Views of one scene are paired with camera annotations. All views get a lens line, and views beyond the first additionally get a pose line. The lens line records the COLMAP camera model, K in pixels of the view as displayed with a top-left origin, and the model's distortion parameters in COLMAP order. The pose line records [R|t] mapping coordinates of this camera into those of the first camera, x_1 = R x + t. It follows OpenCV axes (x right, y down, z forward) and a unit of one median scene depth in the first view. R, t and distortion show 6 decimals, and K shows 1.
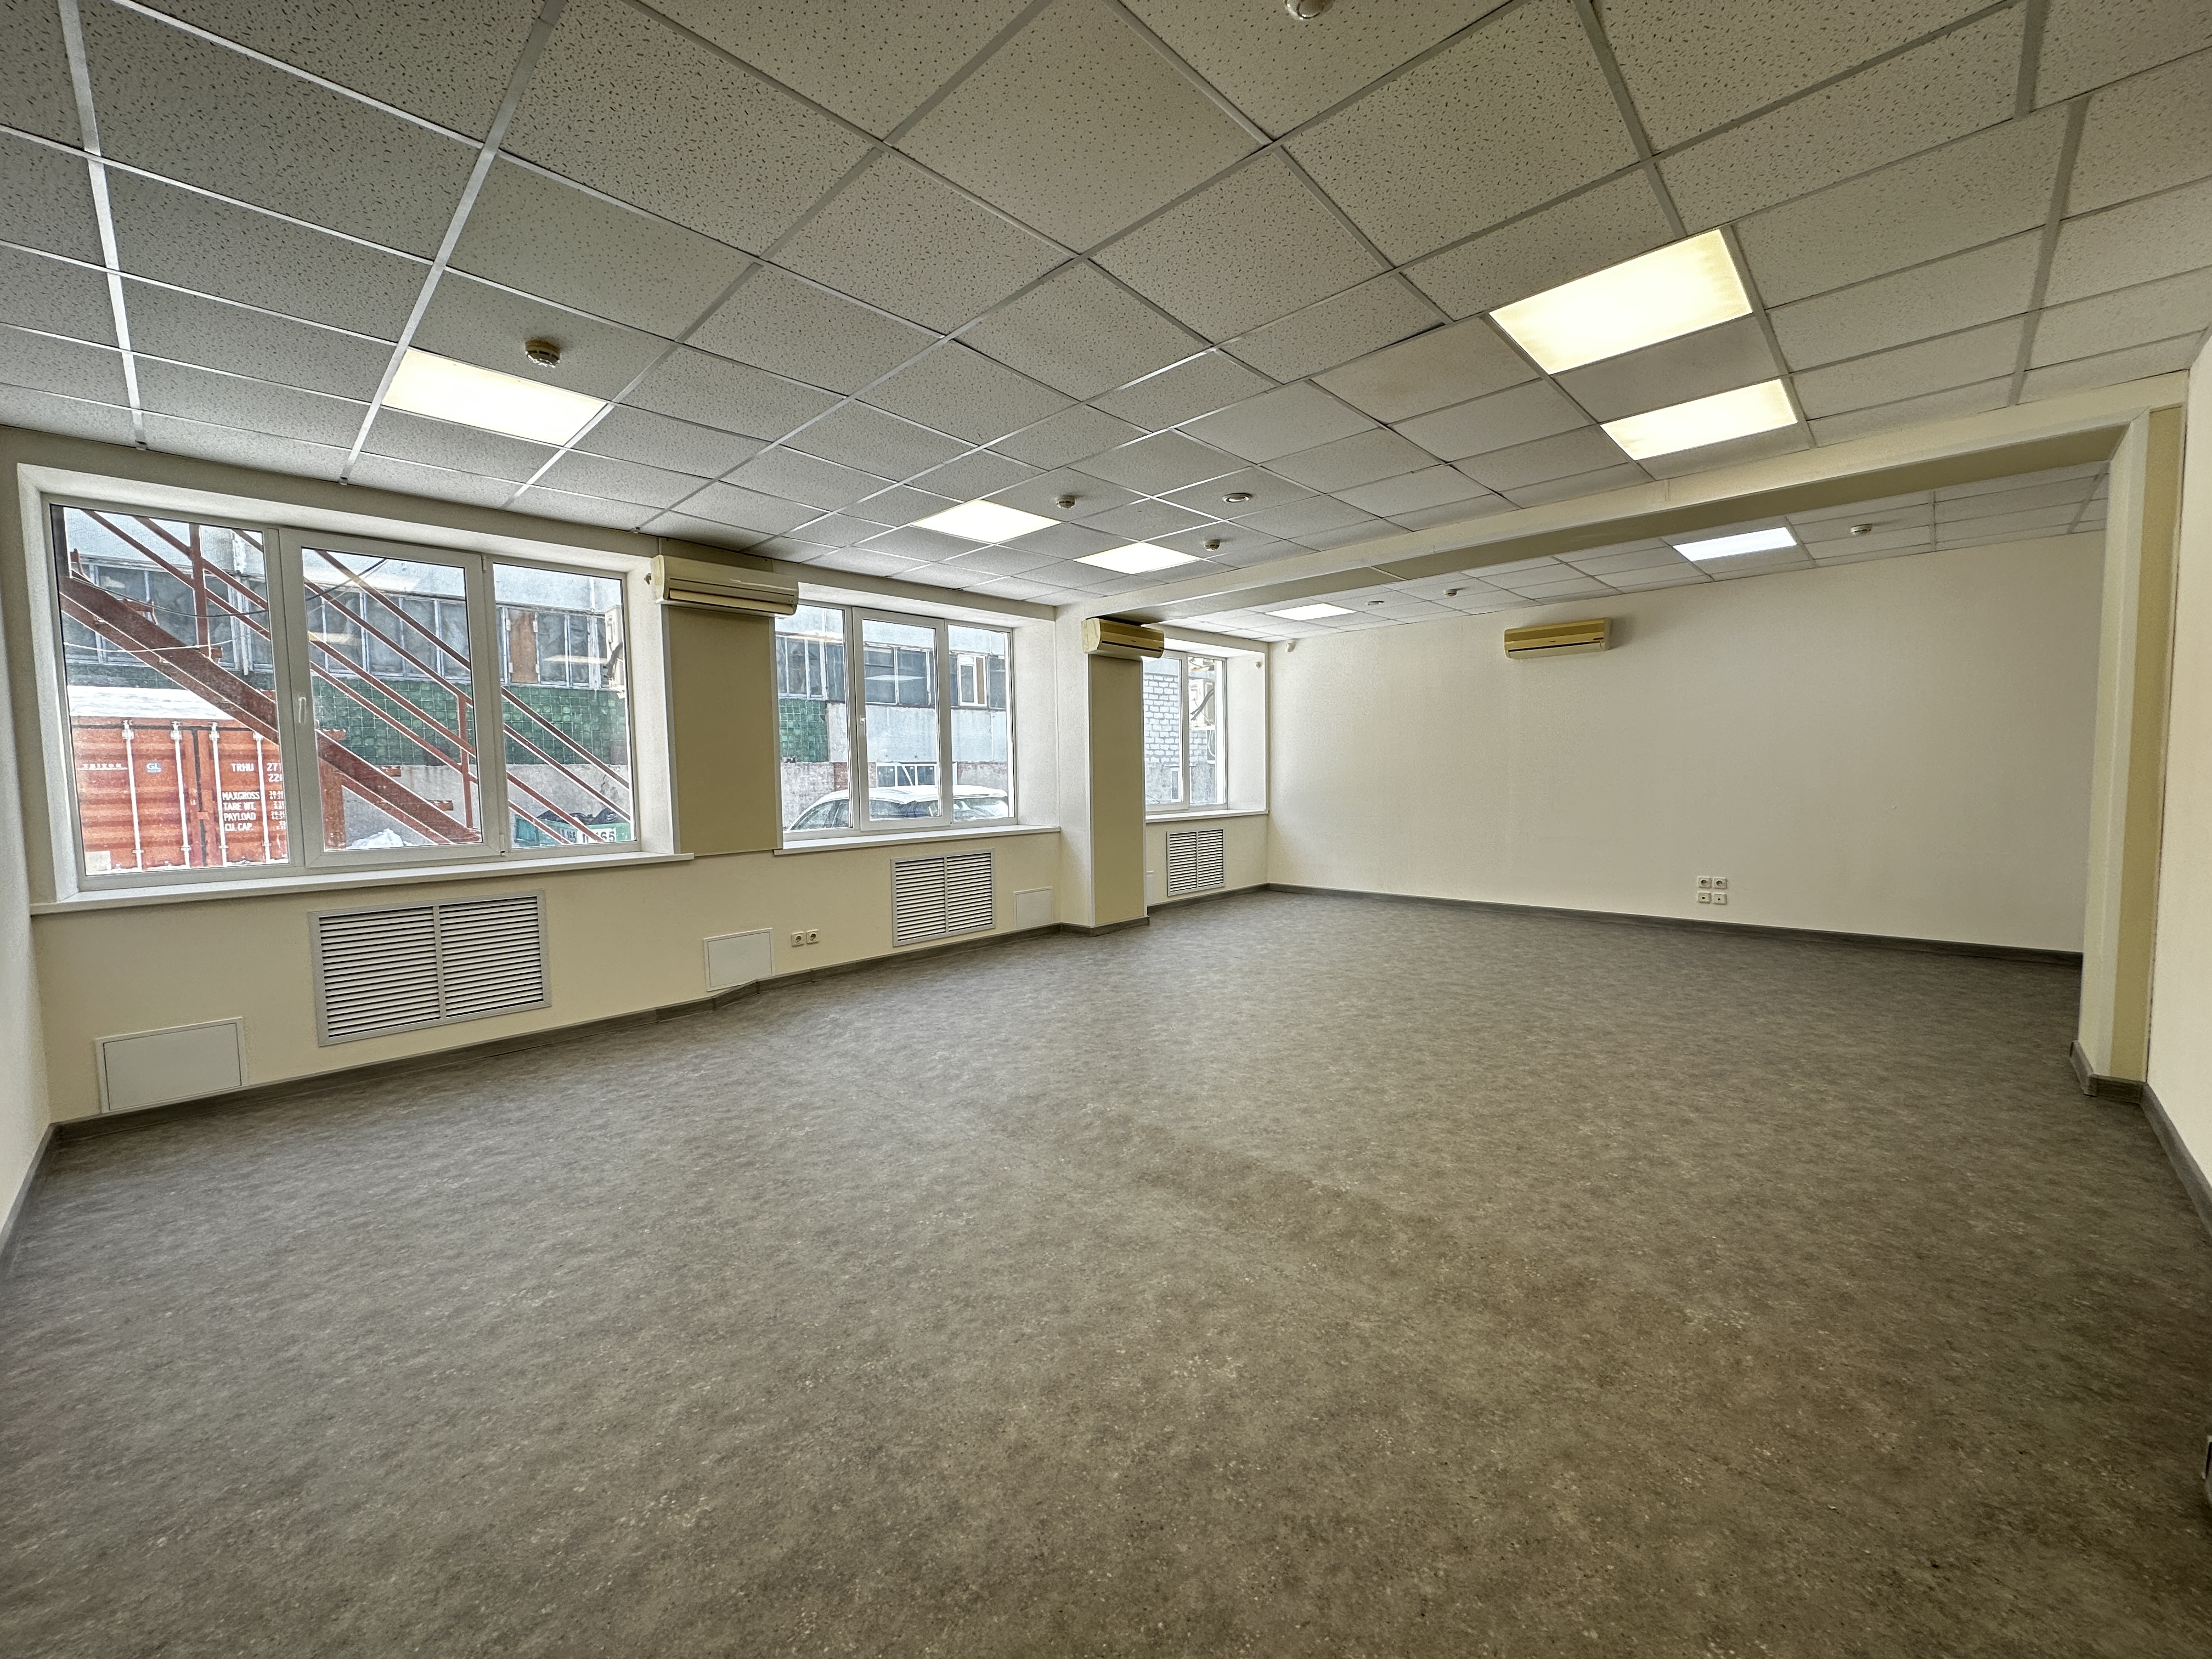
lens RADIAL K [[880.3, 0, 1085.4], [0, 880.3, 819.5], [0, 0, 1]] dist [0.003593, -0.001363]
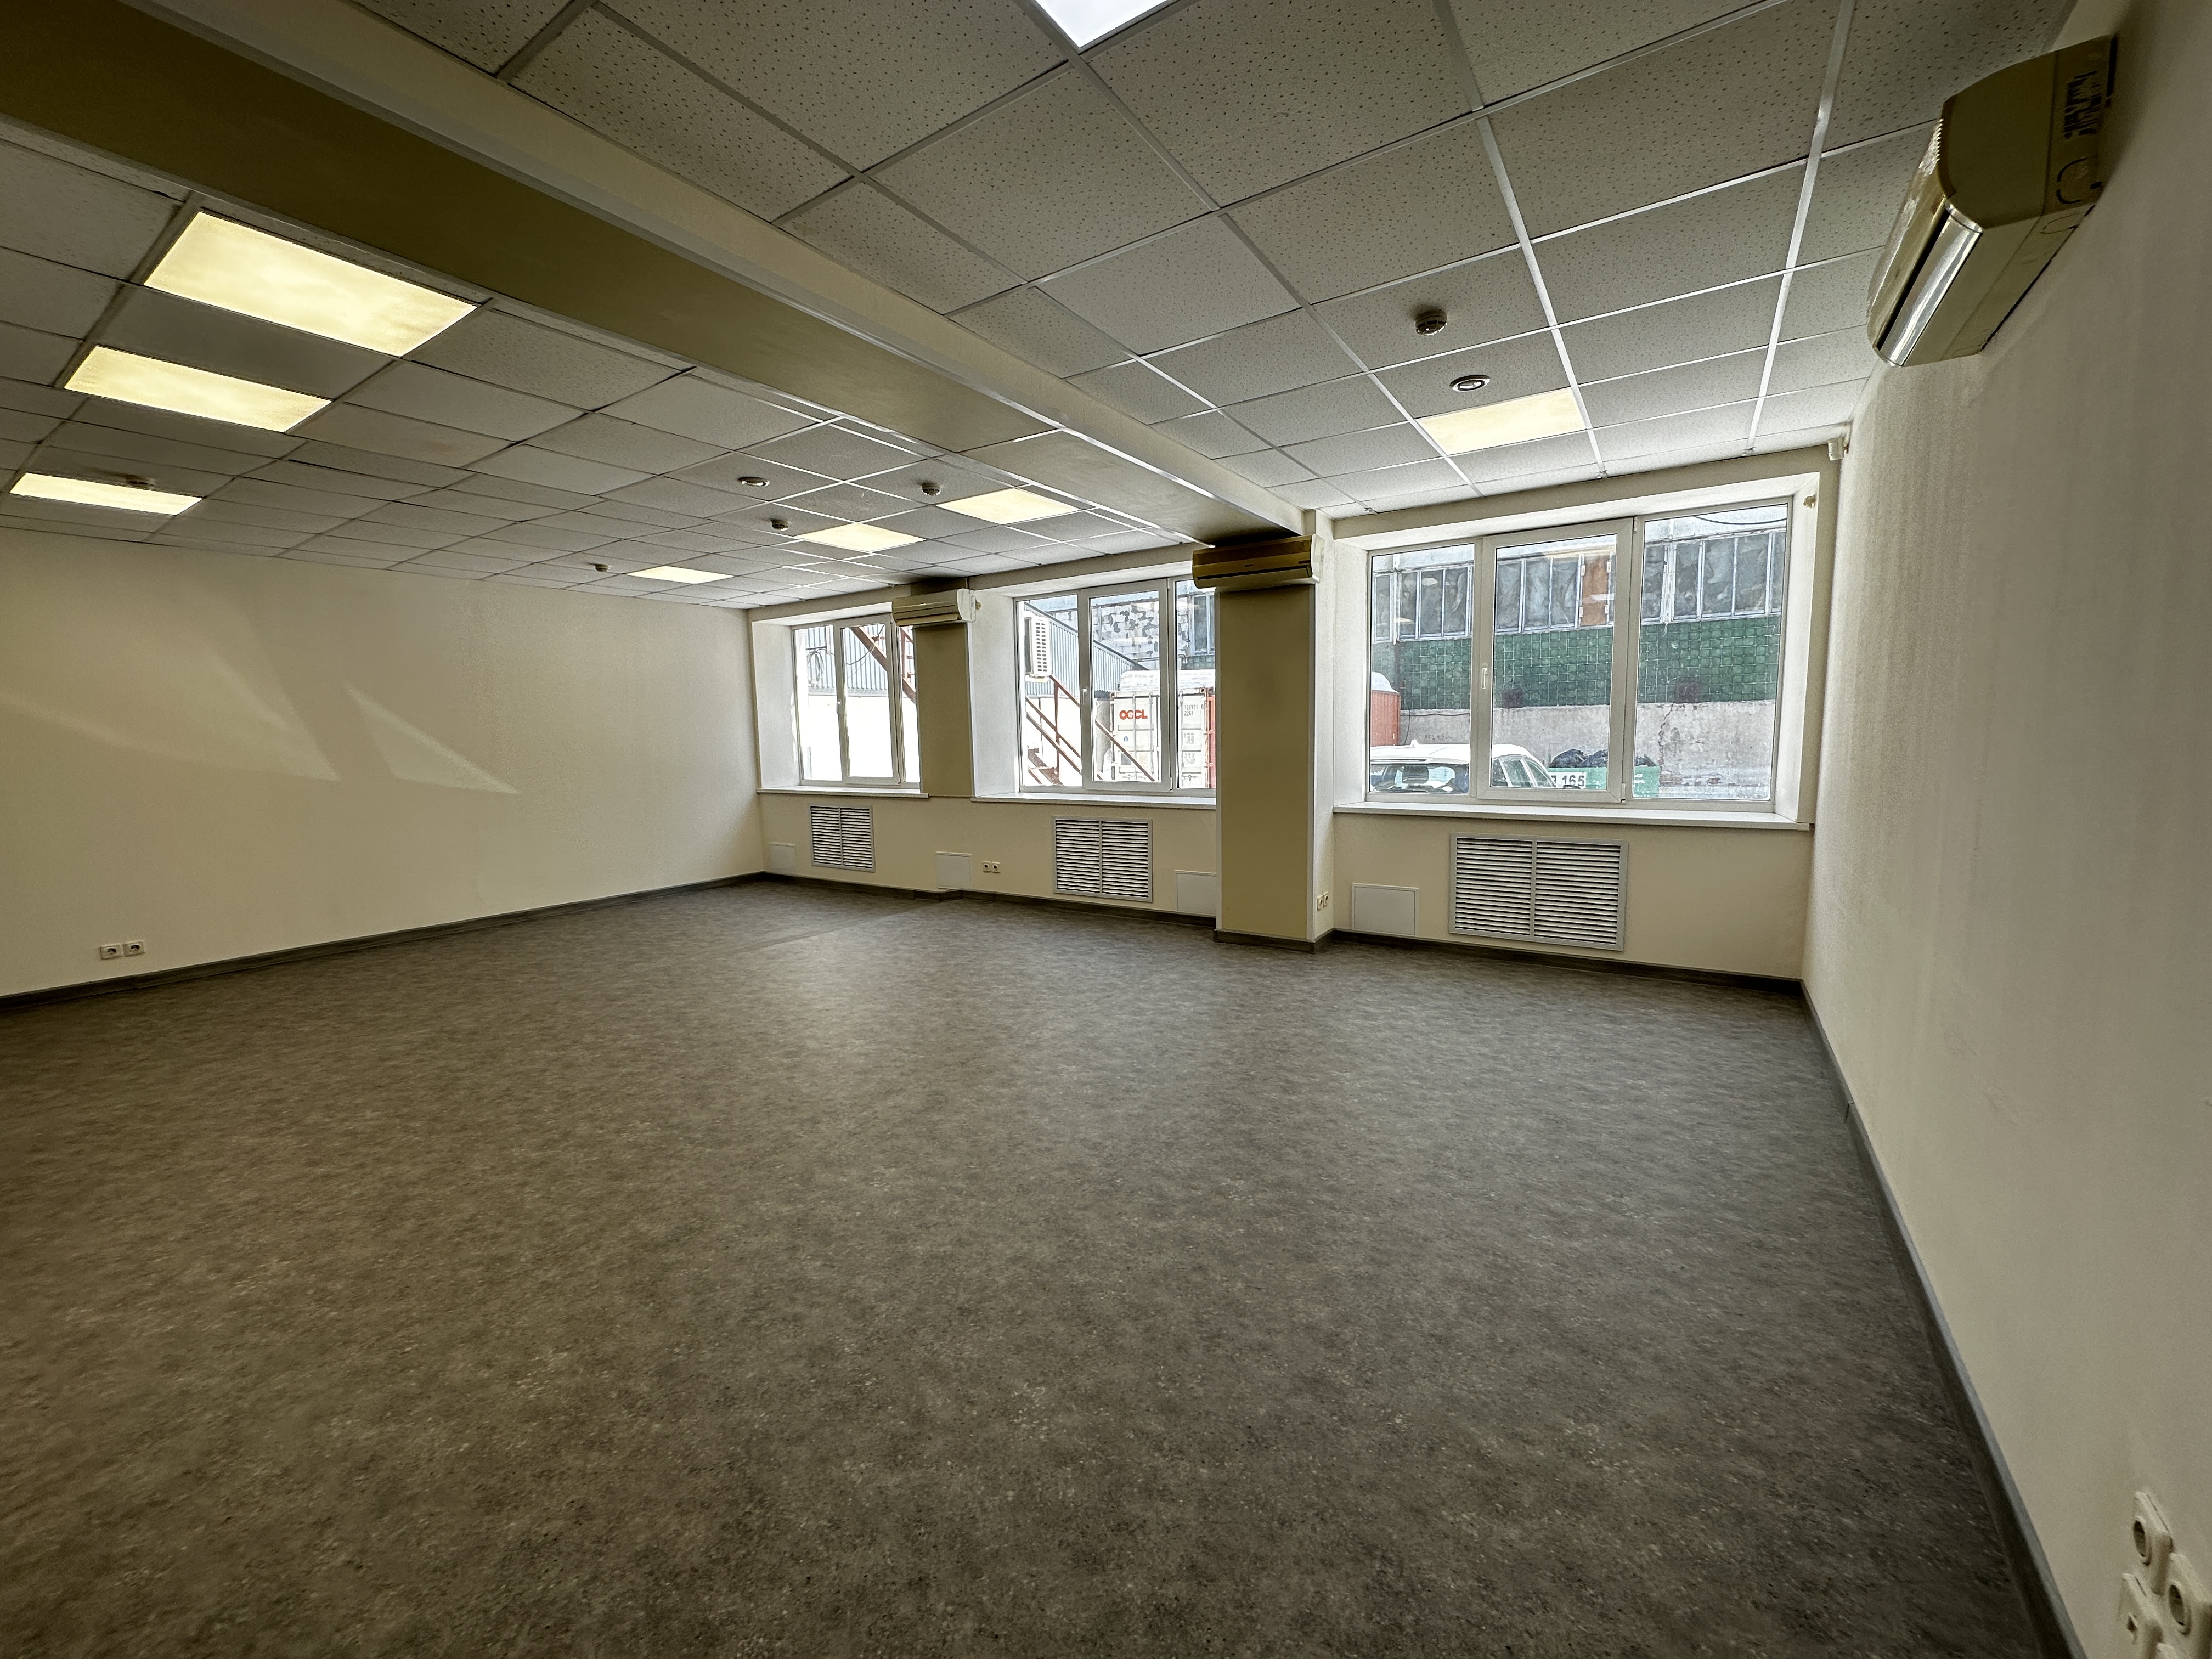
lens RADIAL K [[880.3, 0, 1104.9], [0, 880.3, 798.6], [0, 0, 1]] dist [0.003593, -0.001363]
pose [[0.175601, 0.089905, -0.980348, 1.331437], [-0.033761, 0.995785, 0.085274, -0.111517], [0.983882, 0.018123, 0.177896, 1.290078]]
